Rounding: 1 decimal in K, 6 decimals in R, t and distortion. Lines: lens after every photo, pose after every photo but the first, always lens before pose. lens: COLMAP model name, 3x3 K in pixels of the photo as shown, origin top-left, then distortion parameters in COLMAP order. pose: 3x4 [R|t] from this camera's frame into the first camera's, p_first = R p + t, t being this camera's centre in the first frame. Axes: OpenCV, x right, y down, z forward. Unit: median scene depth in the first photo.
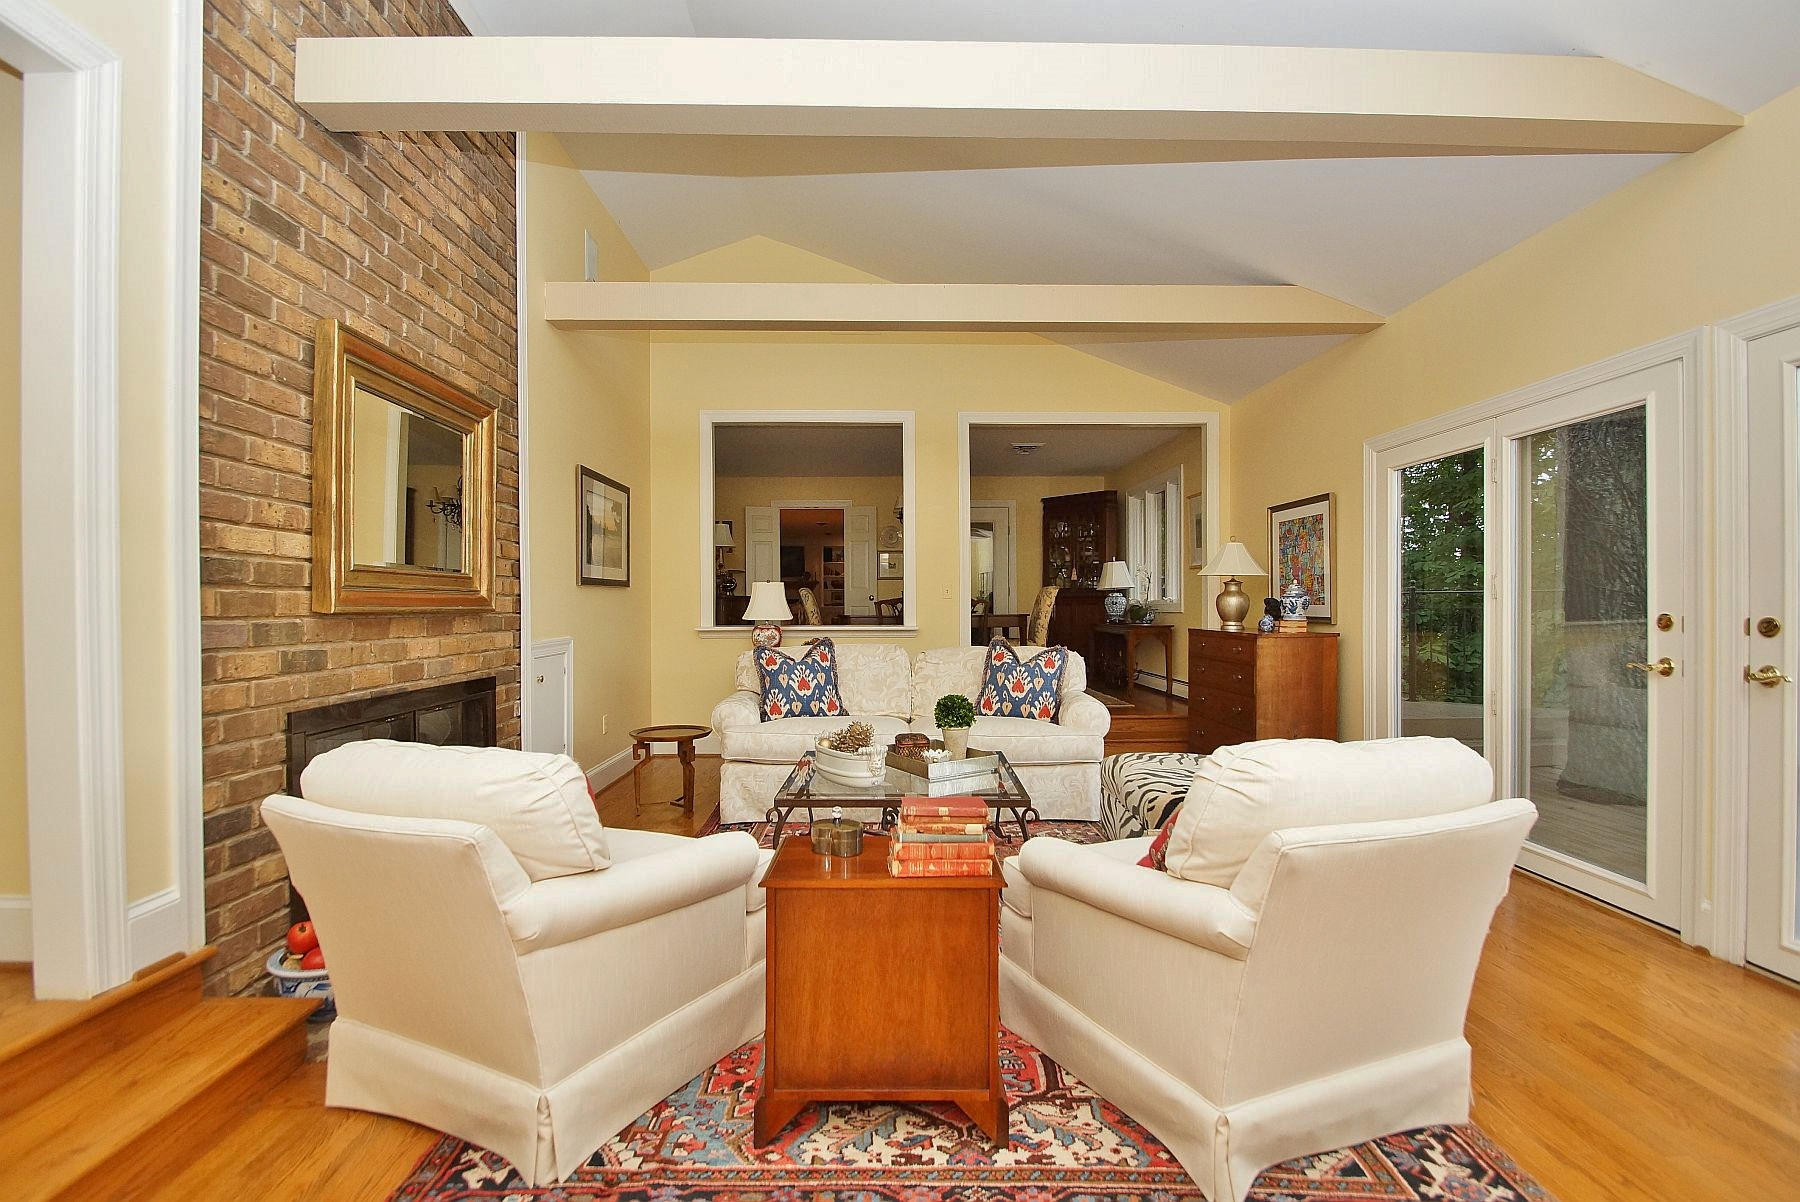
lens RADIAL K [[787.4, 0, 896.6], [0, 787.4, 607.4], [0, 0, 1]] dist [0.009343, -0.014565]
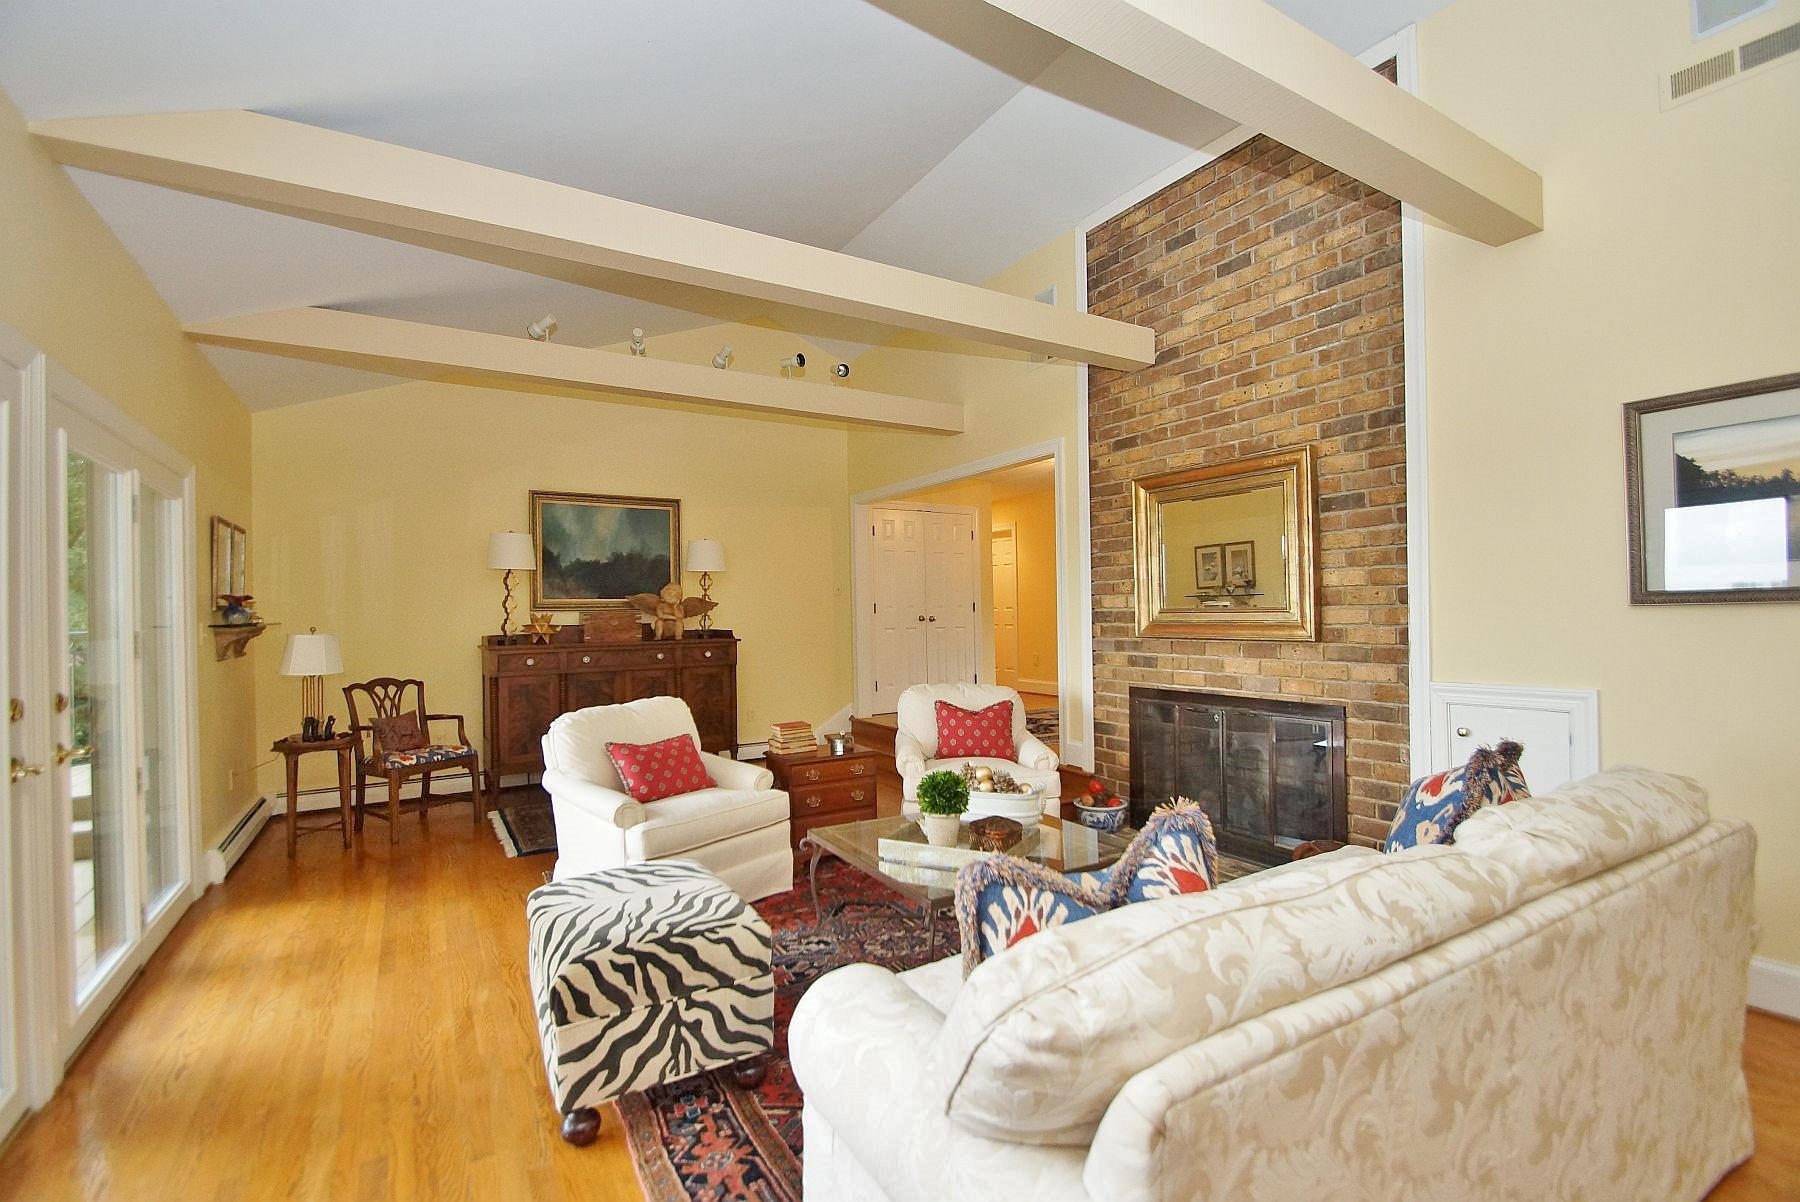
lens RADIAL K [[787.4, 0, 895.3], [0, 787.4, 608.4], [0, 0, 1]] dist [0.009343, -0.014565]
pose [[-0.866147, 0.011341, -0.499661, 0.457246], [0.015113, 0.999880, -0.003503, -0.039585], [0.499561, -0.010585, -0.866214, 1.514214]]
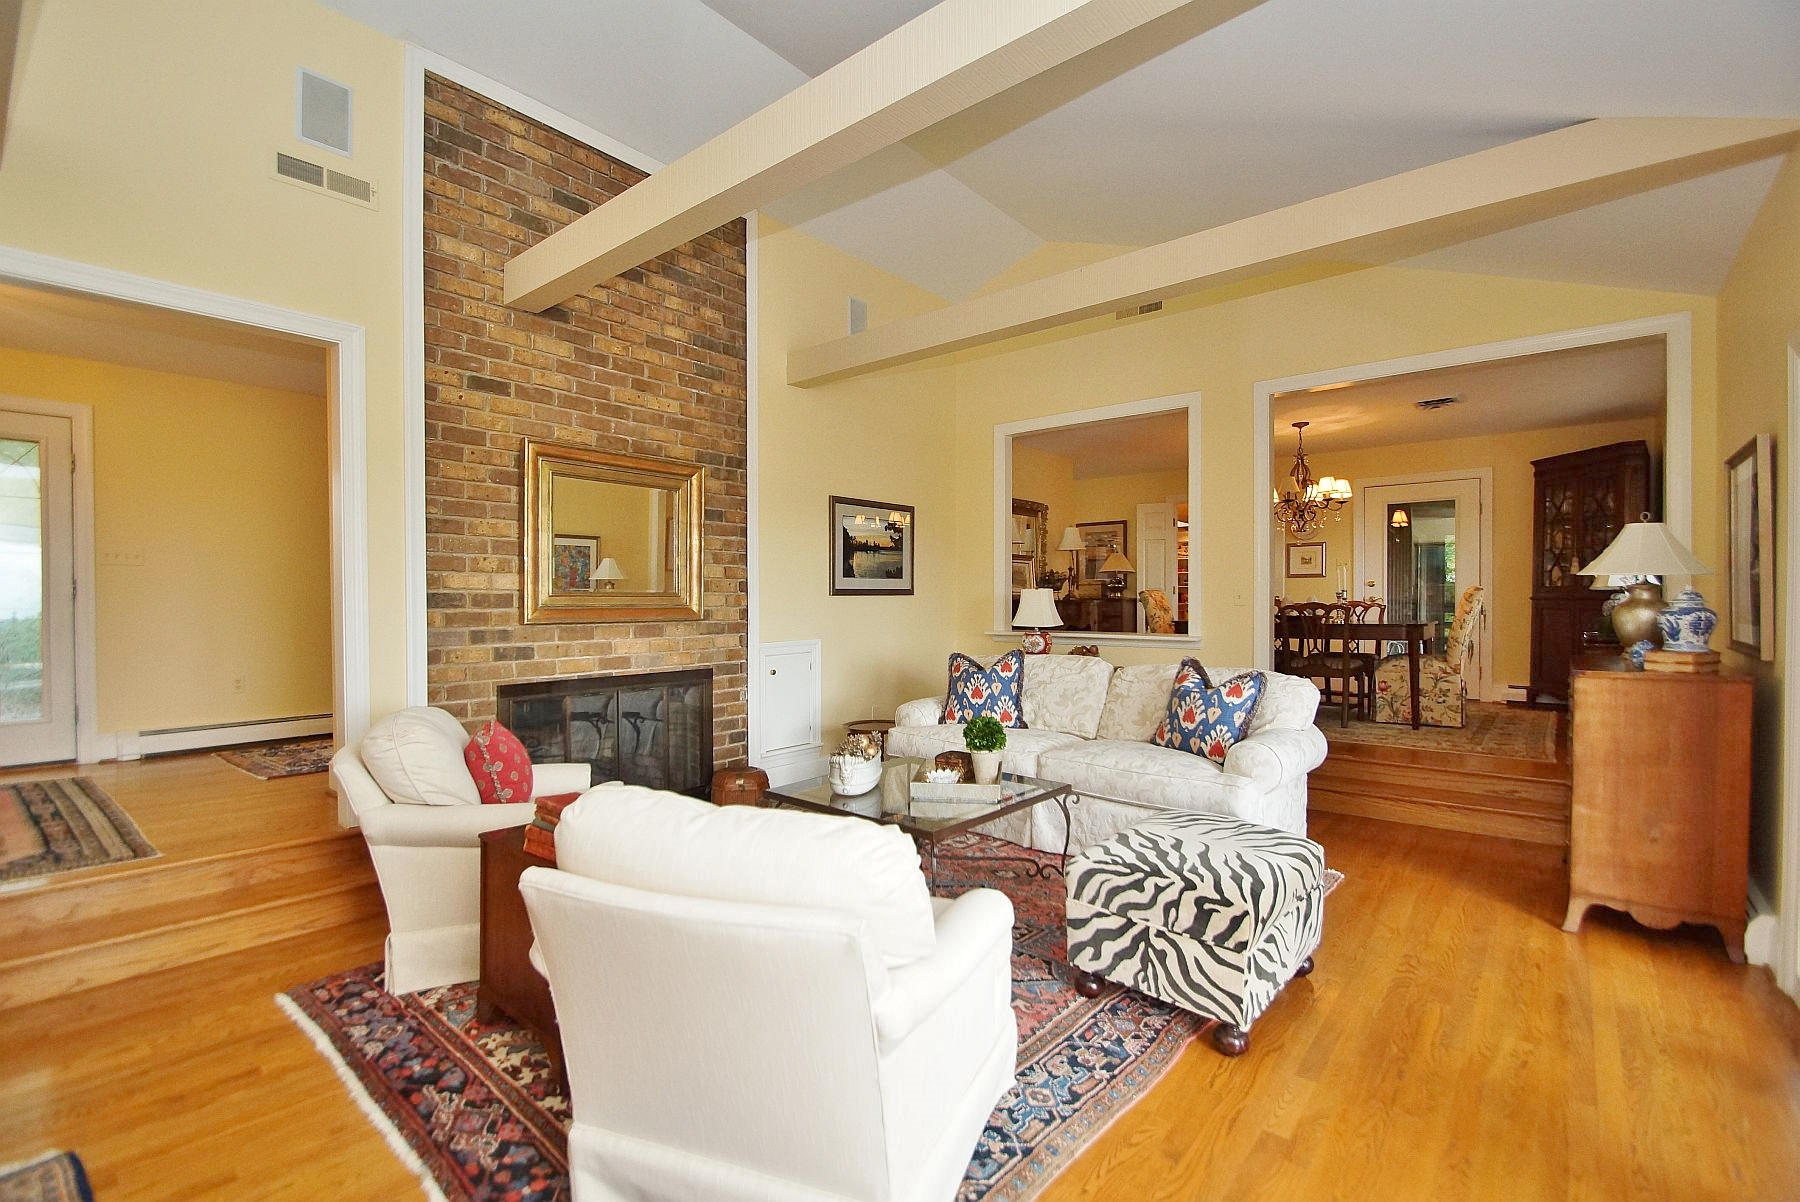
lens RADIAL K [[787.4, 0, 902.6], [0, 787.4, 602.8], [0, 0, 1]] dist [0.009343, -0.014565]
pose [[0.756632, 0.005844, -0.653815, 0.575747], [-0.003356, 0.999982, 0.005055, -0.028851], [0.653833, -0.001631, 0.756638, 0.196149]]
